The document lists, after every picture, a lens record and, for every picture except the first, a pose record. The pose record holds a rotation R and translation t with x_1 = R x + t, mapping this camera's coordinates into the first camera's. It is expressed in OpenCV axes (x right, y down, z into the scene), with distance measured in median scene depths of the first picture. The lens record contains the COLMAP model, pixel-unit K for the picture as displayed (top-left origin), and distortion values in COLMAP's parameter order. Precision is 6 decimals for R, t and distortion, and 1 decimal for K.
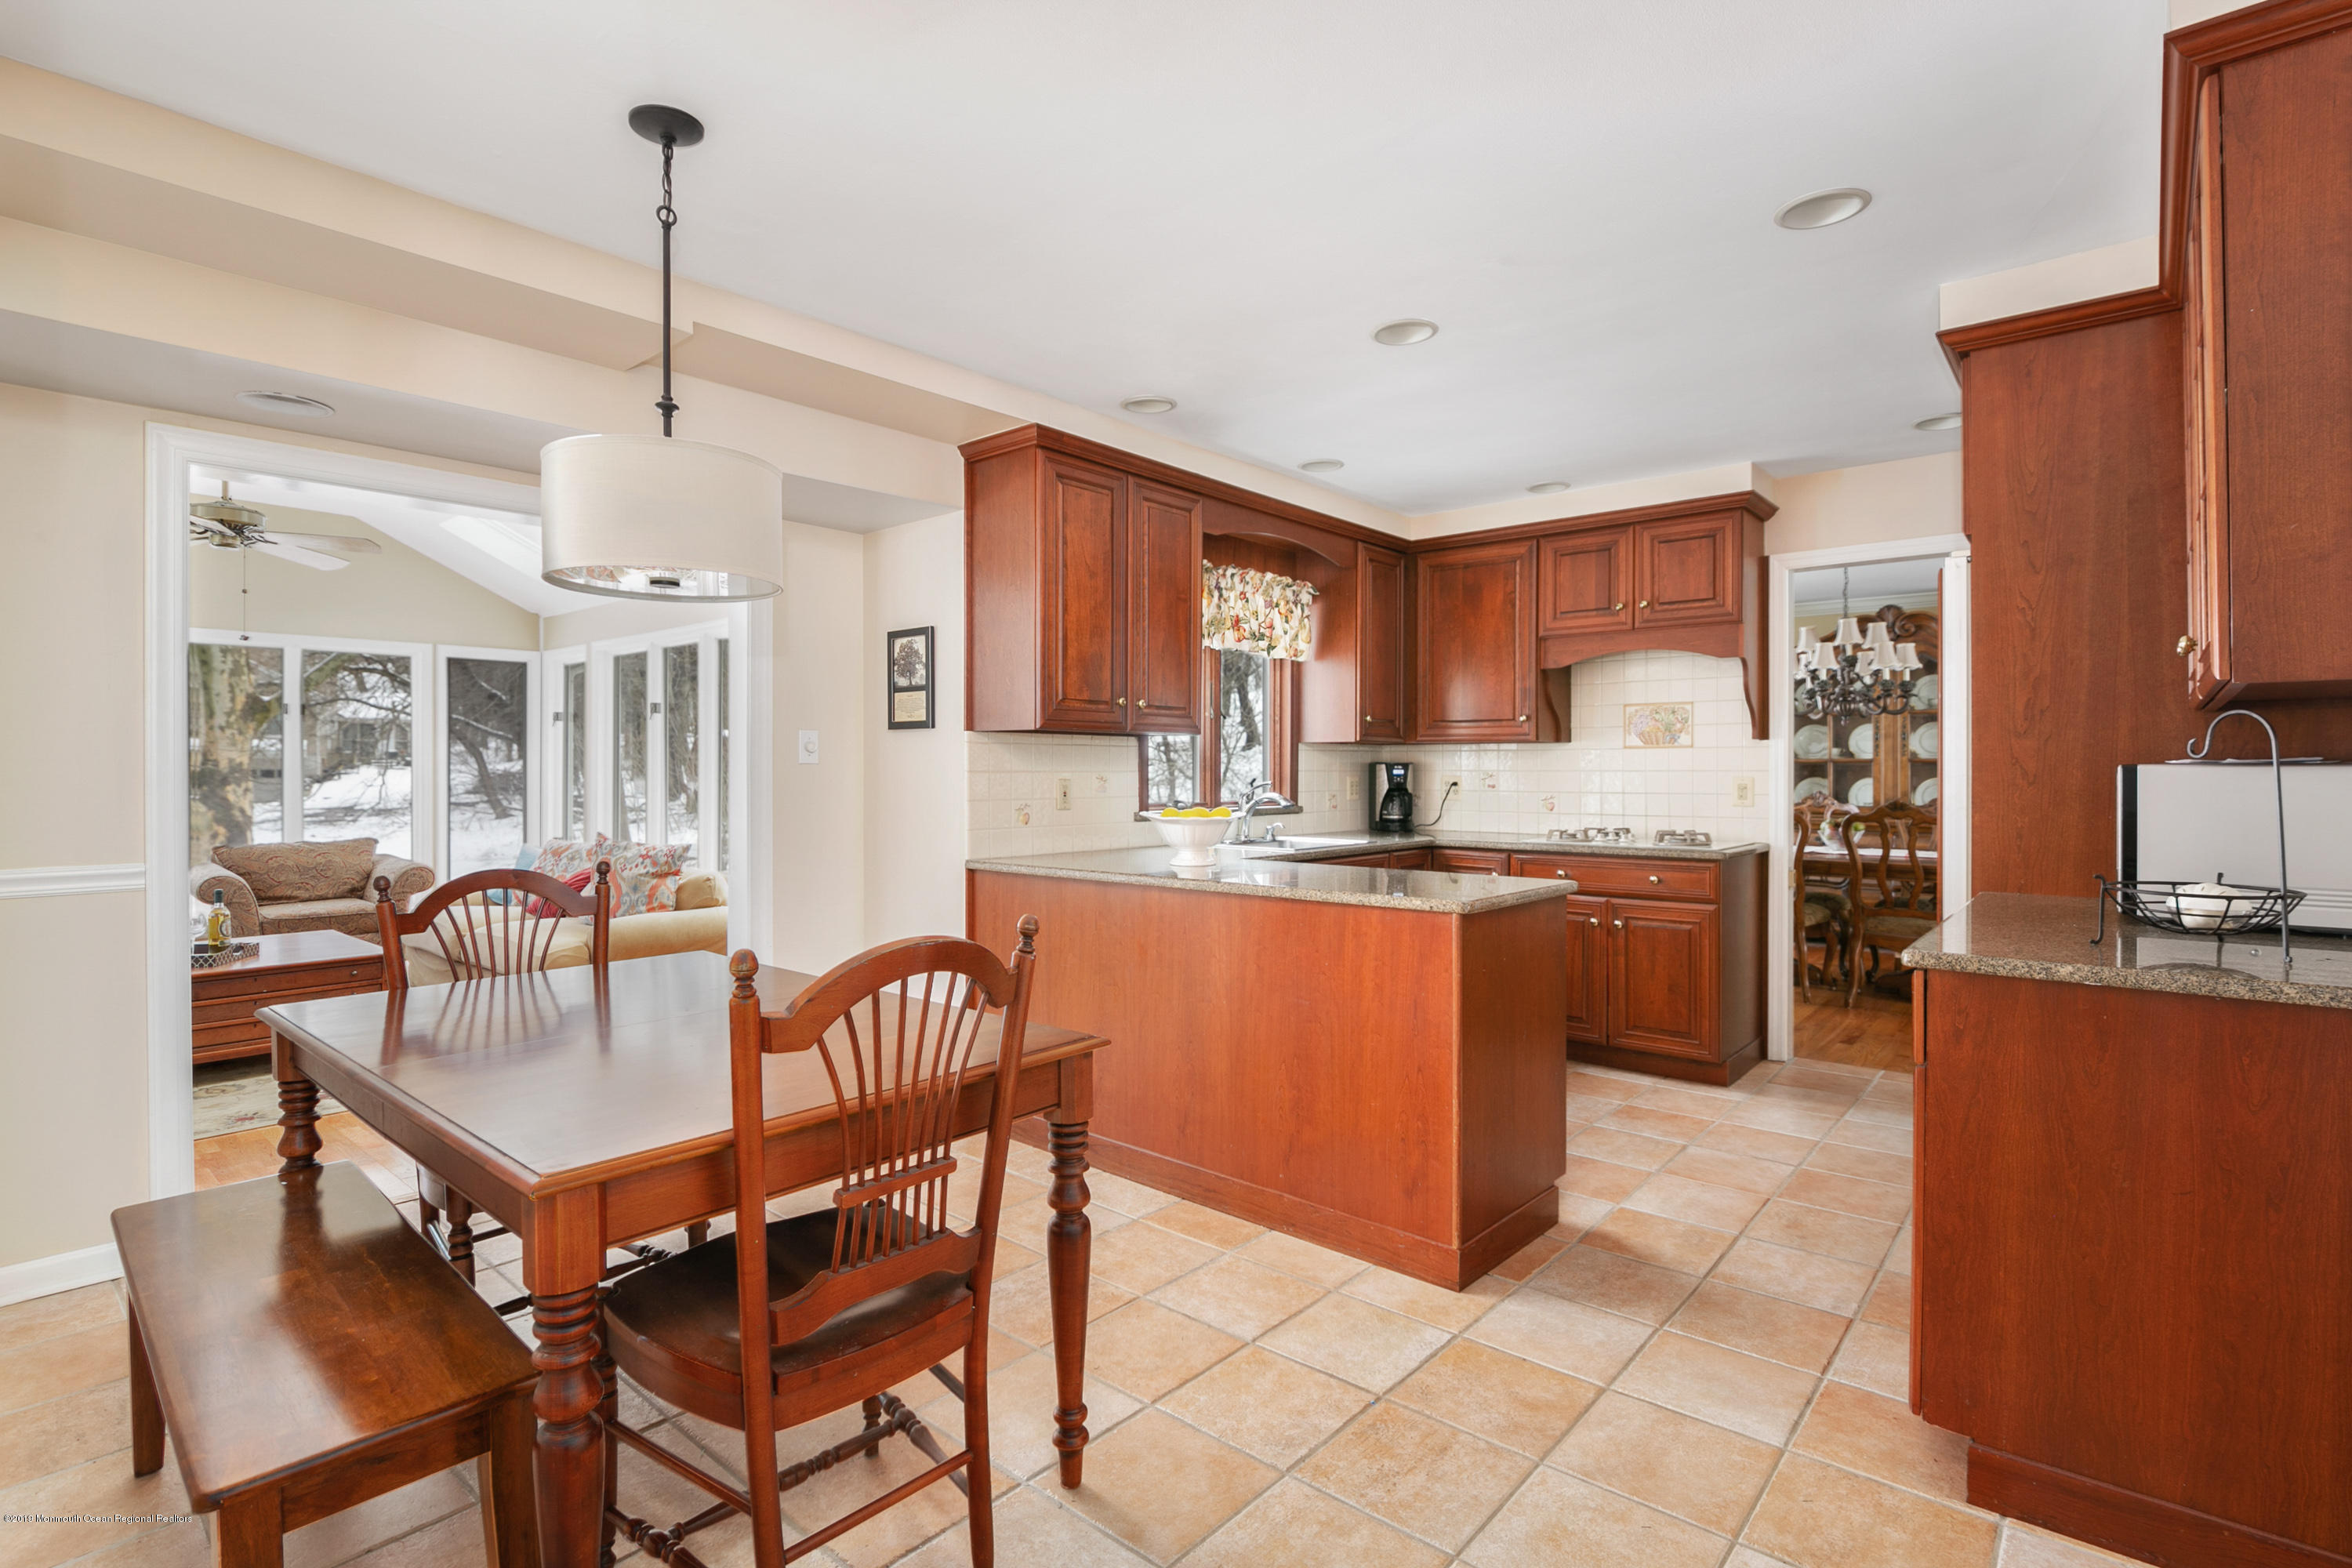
lens RADIAL K [[1087.6, 0, 1174.4], [0, 1087.6, 770.2], [0, 0, 1]] dist [-0.015177, -0.000052]
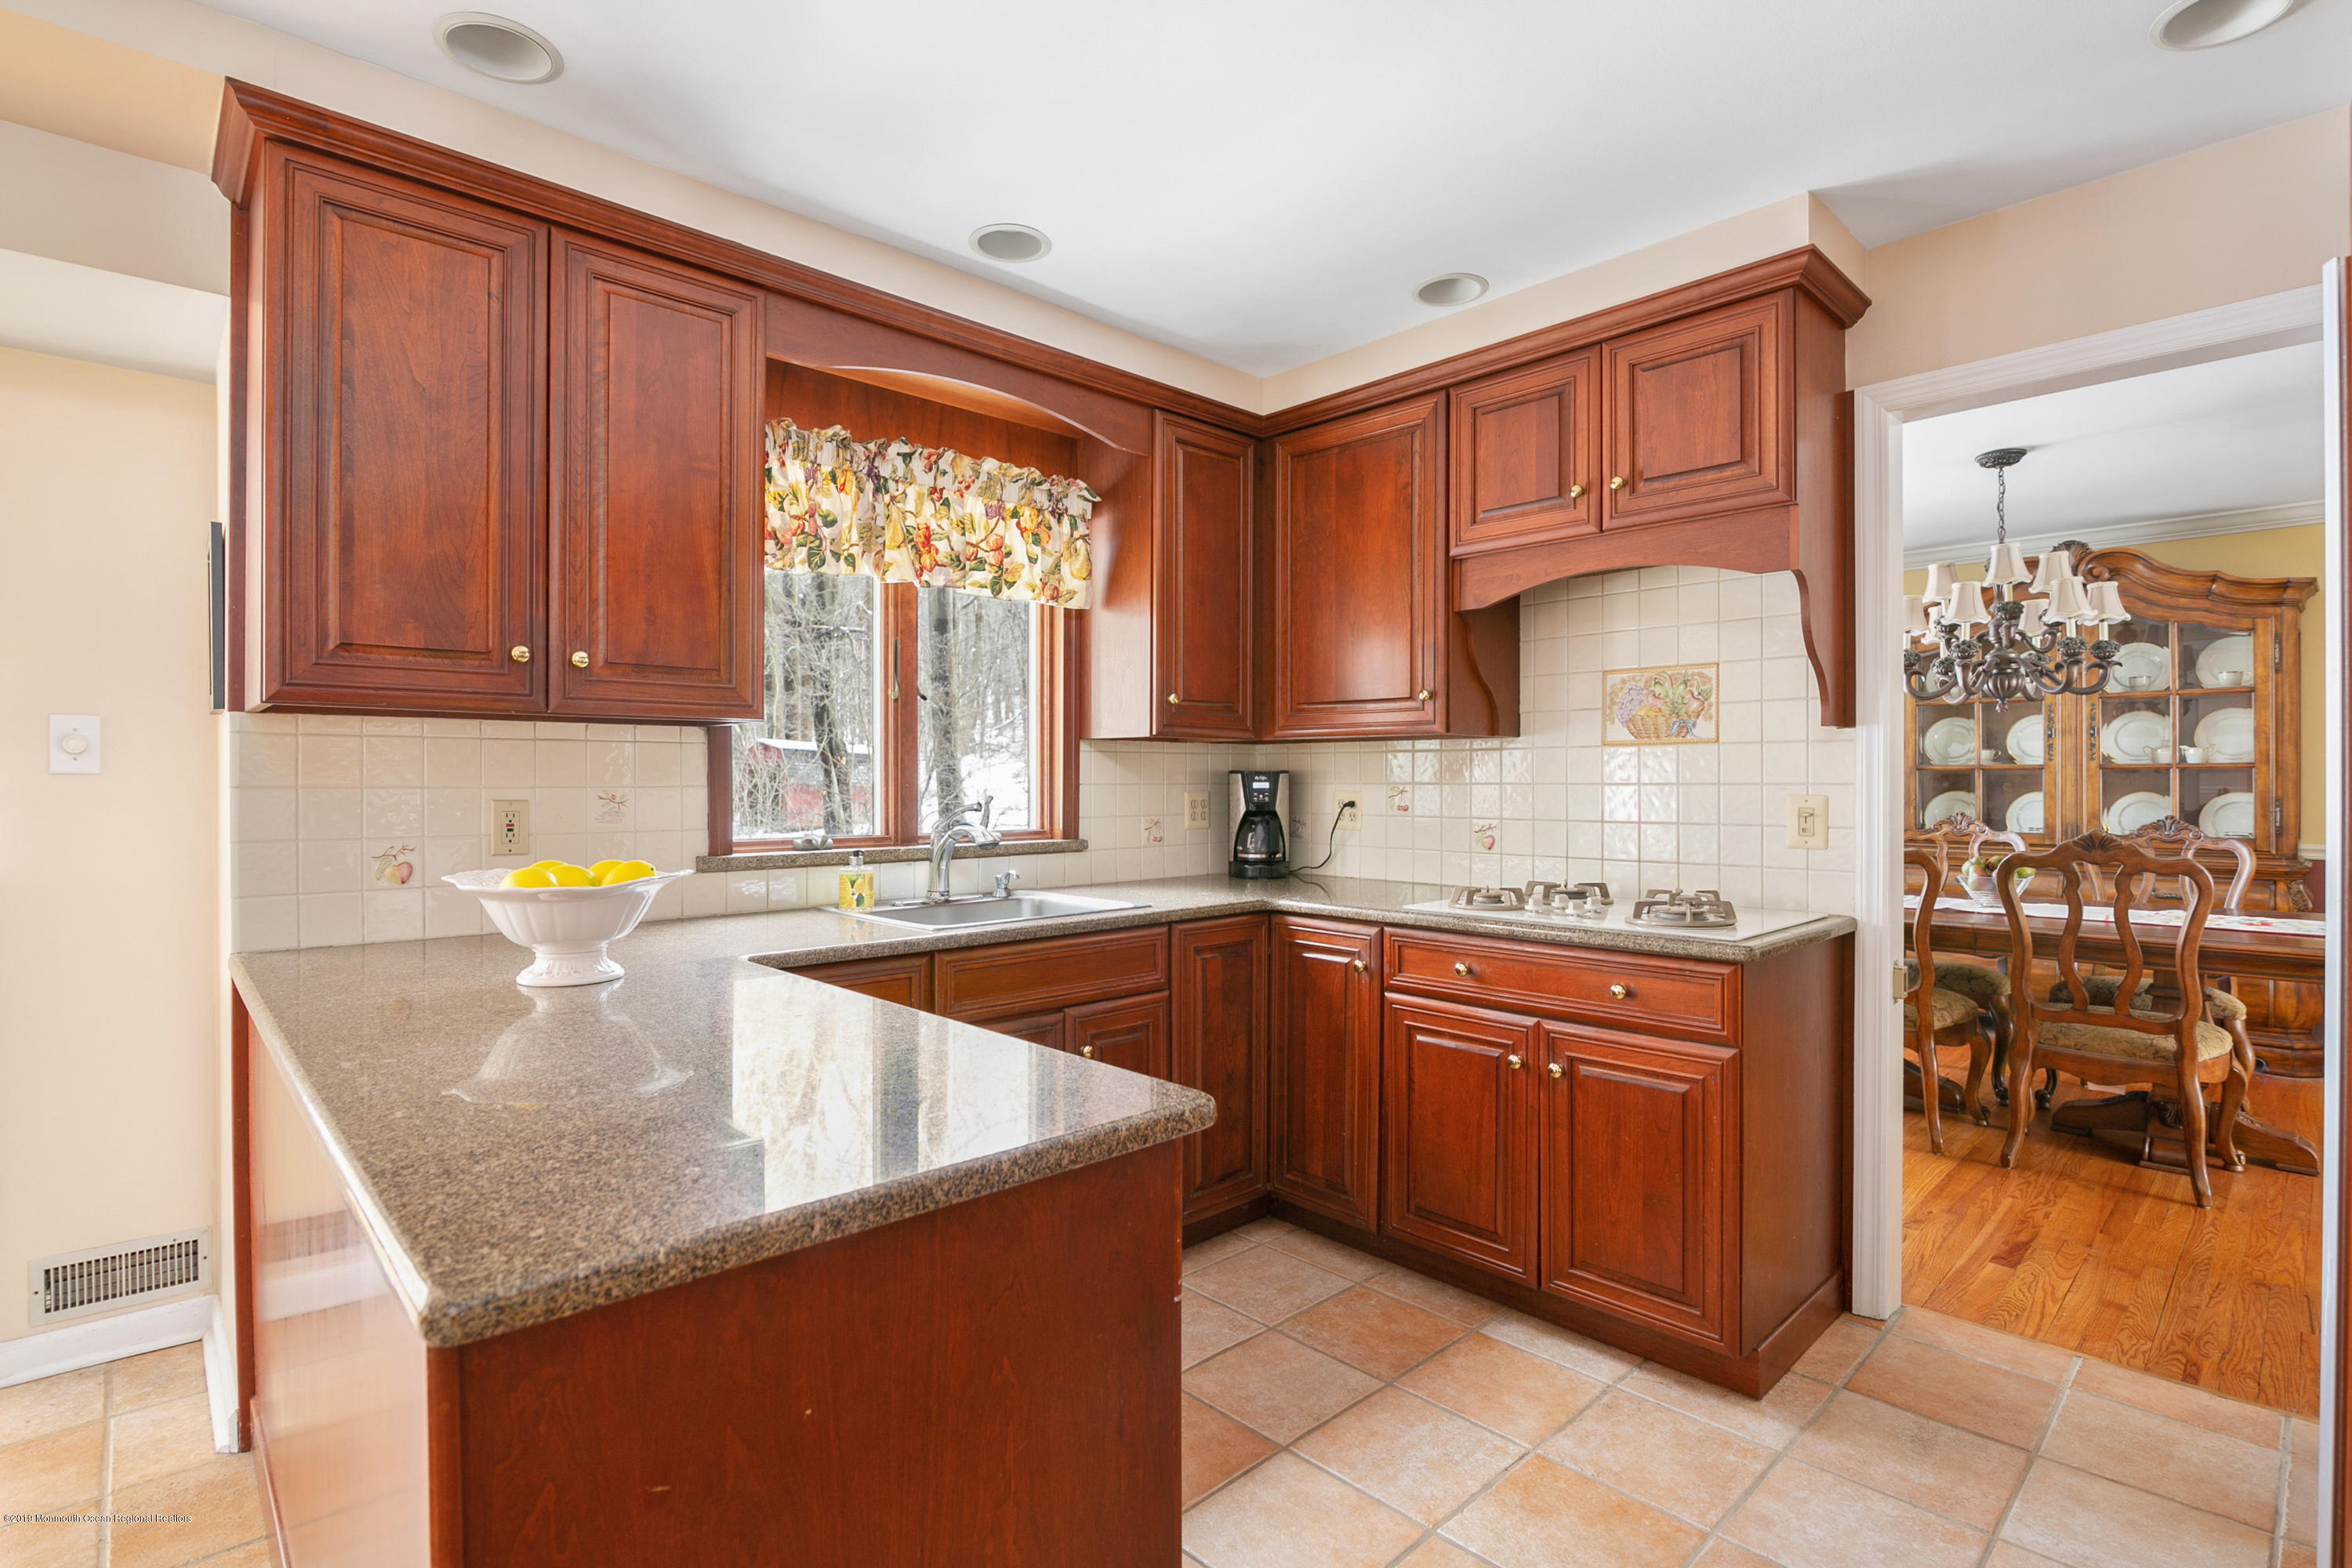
lens RADIAL K [[1107.2, 0, 1159.9], [0, 1107.2, 779.4], [0, 0, 1]] dist [-0.019041, -0.000266]
pose [[0.995165, -0.001086, -0.098212, 0.228572], [0.000976, 0.999999, -0.001174, -0.001371], [0.098213, 0.001073, 0.995165, 0.372469]]
